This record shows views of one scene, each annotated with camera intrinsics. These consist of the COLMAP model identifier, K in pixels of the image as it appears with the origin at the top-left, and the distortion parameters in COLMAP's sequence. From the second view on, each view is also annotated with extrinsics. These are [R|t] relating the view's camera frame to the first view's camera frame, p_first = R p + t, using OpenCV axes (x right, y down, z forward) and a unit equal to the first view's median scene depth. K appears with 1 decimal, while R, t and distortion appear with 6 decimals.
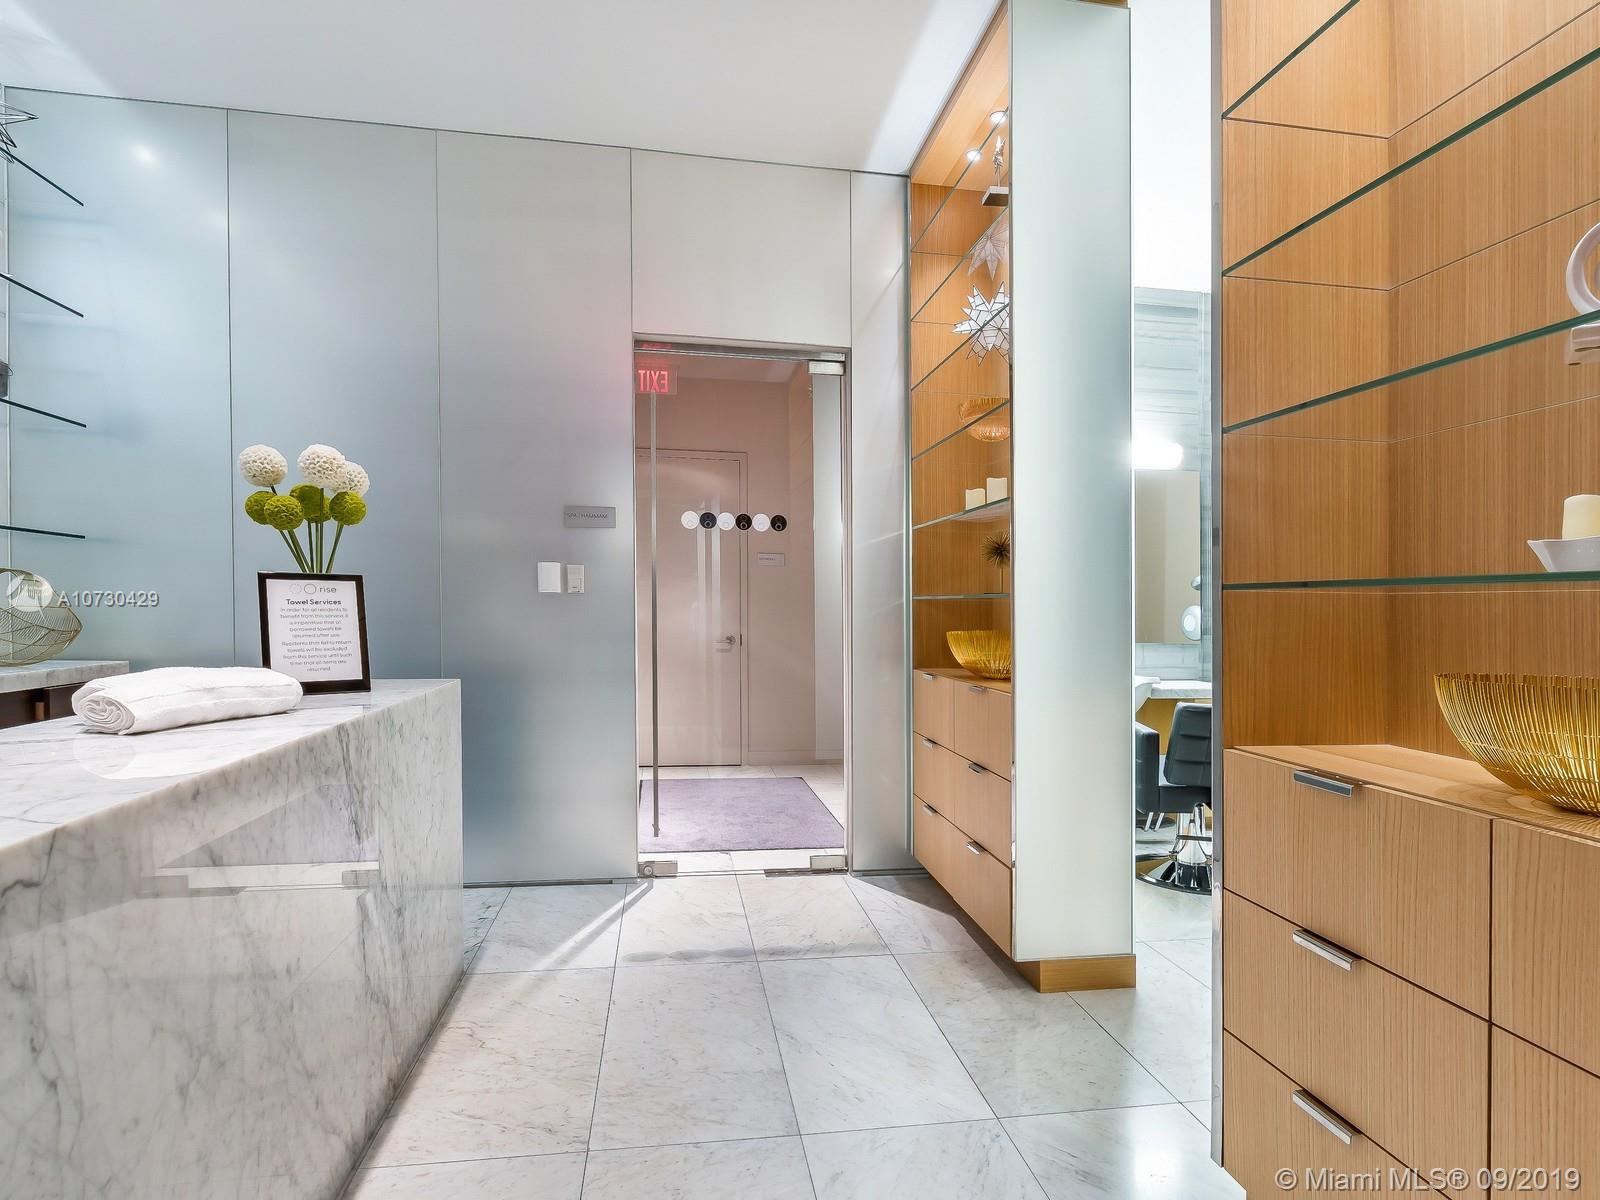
lens RADIAL K [[867.2, 0, 800.0], [0, 867.2, 600.0], [0, 0, 1]] dist [-0.000263, -0.000070]
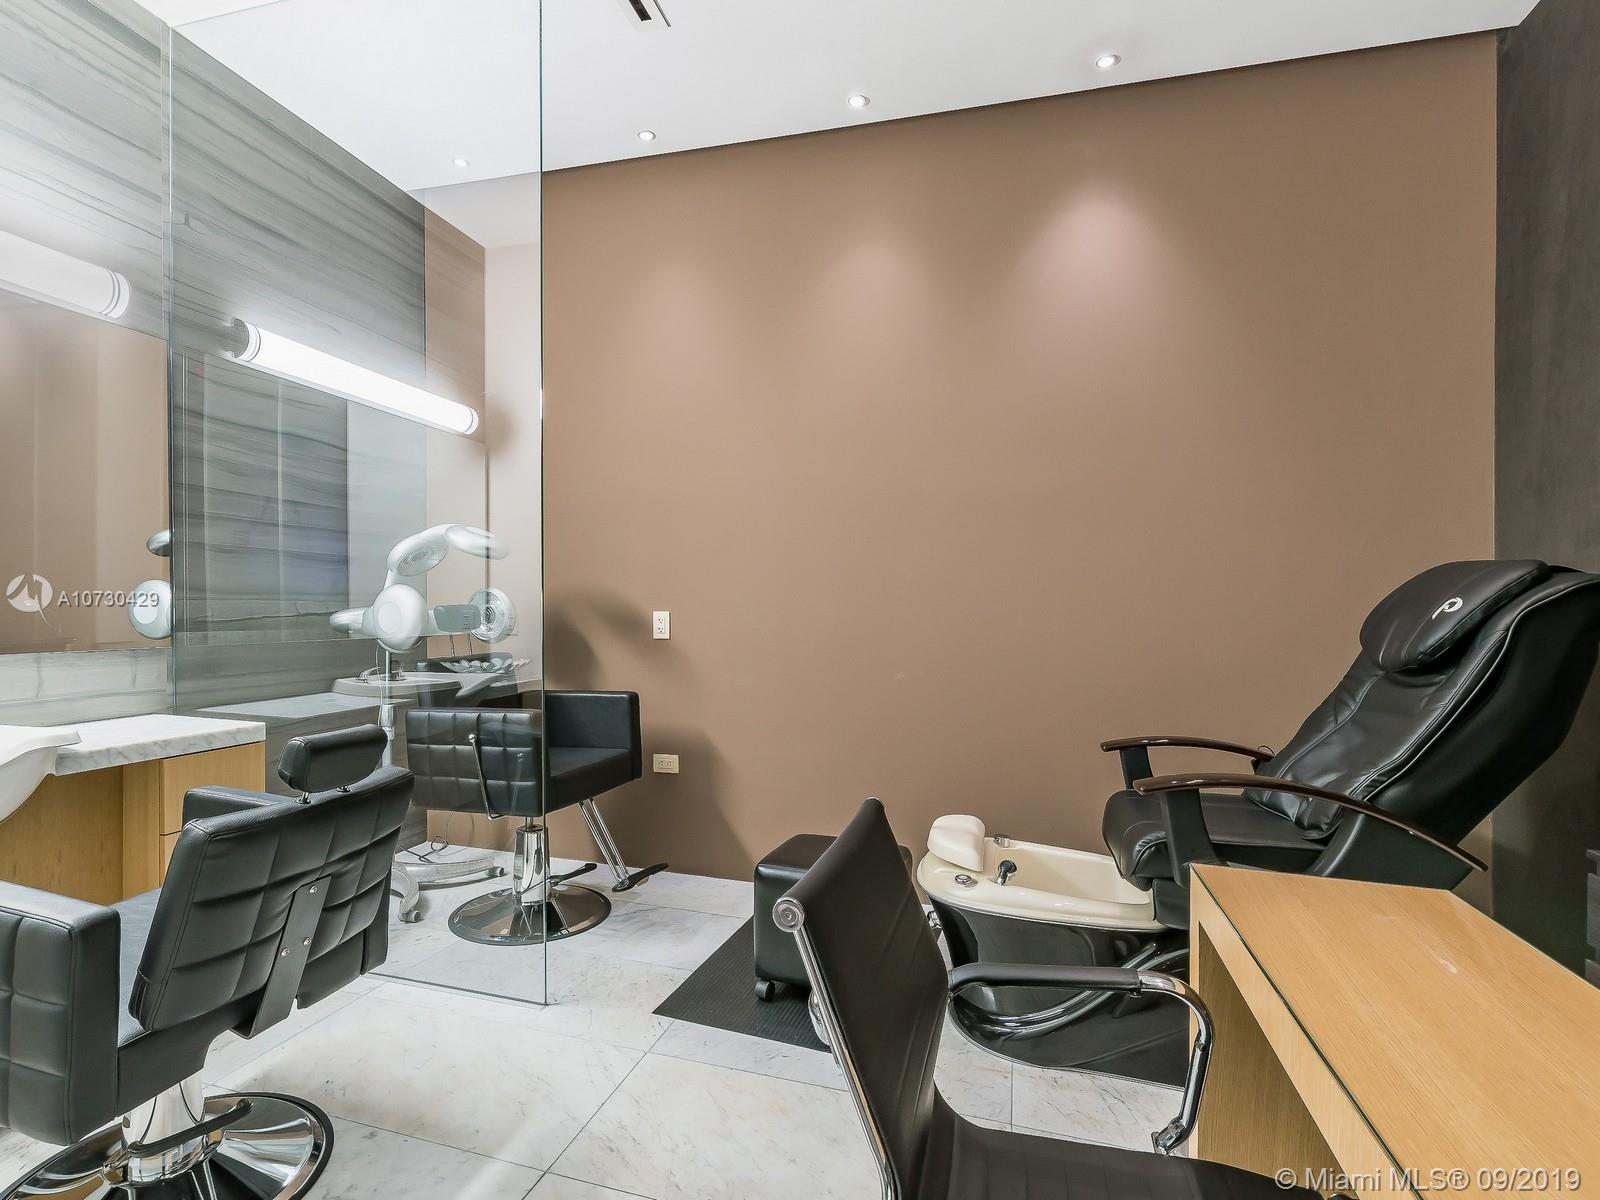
lens RADIAL K [[796.8, 0, 800.0], [0, 796.8, 600.0], [0, 0, 1]] dist [-0.000725, -0.000359]
pose [[0.414643, -0.006944, 0.909958, 0.159922], [0.009628, 0.999948, 0.003243, 0.021738], [-0.909933, 0.007416, 0.414688, 0.413857]]
